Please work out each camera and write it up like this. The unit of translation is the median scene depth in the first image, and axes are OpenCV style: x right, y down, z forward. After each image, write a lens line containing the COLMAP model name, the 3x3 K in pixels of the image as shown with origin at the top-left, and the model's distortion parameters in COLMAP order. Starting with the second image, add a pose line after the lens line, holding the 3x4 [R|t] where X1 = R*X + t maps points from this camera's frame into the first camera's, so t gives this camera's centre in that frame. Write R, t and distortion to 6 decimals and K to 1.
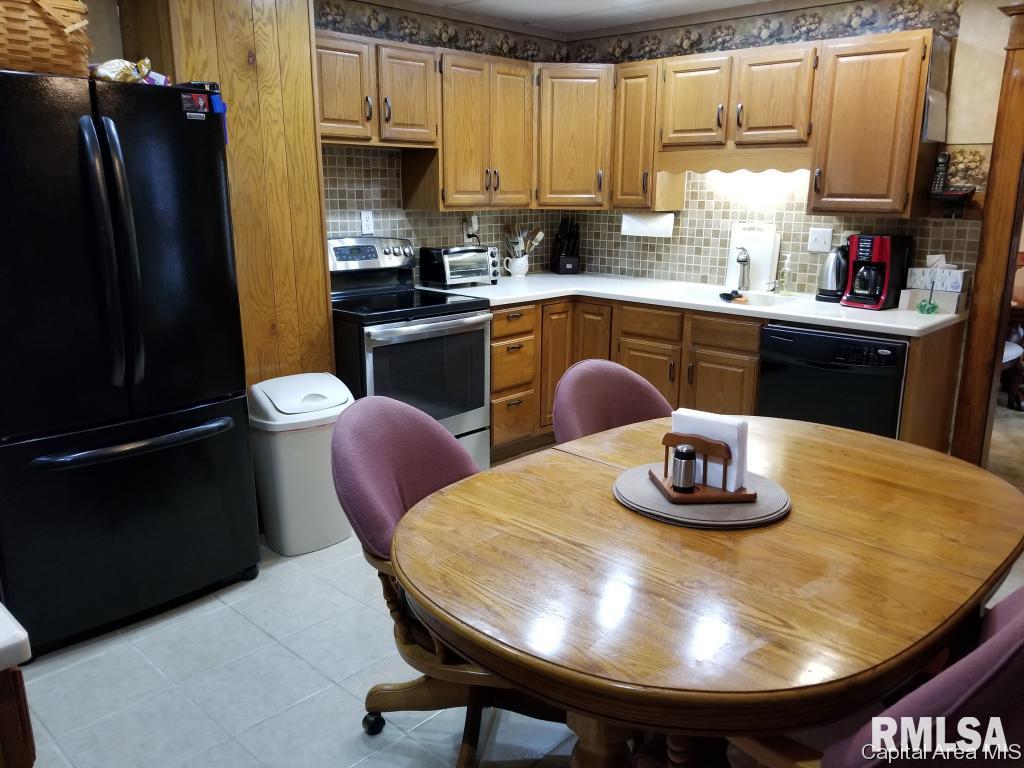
lens RADIAL K [[793.3, 0, 513.2], [0, 793.3, 389.0], [0, 0, 1]] dist [0.063191, -0.111487]
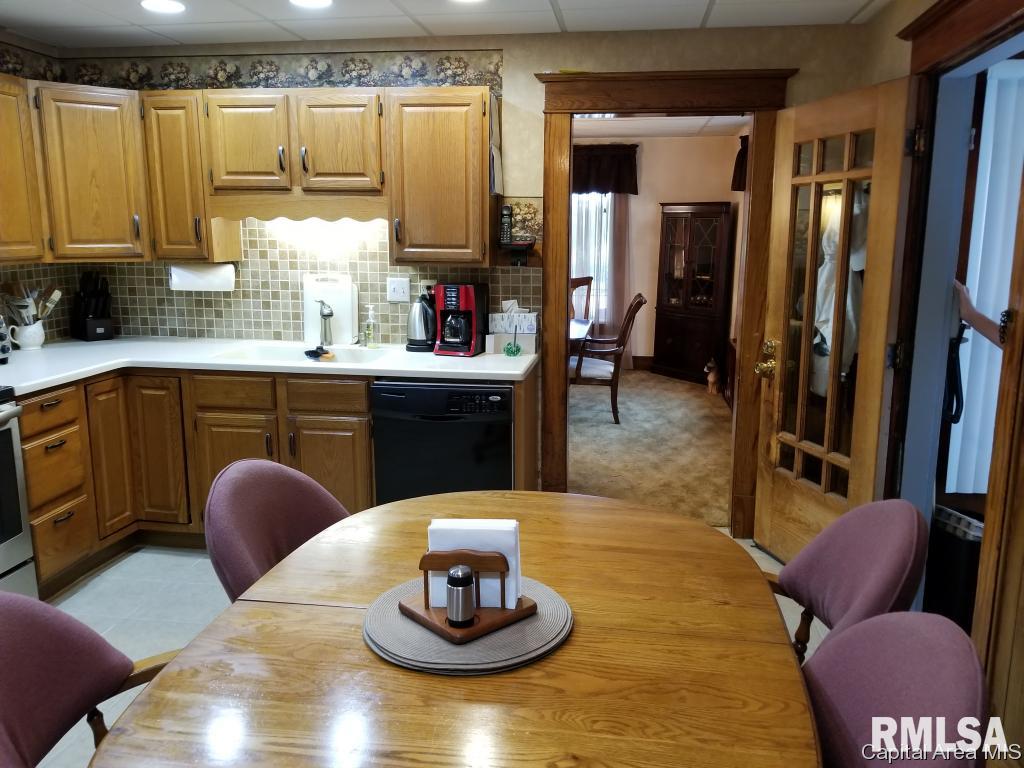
lens RADIAL K [[793.3, 0, 513.2], [0, 793.3, 389.0], [0, 0, 1]] dist [0.063191, -0.111487]
pose [[0.810756, -0.115192, 0.573938, -0.076001], [0.142658, 0.989768, -0.002870, -0.041425], [-0.567735, 0.084204, 0.818894, 0.126371]]
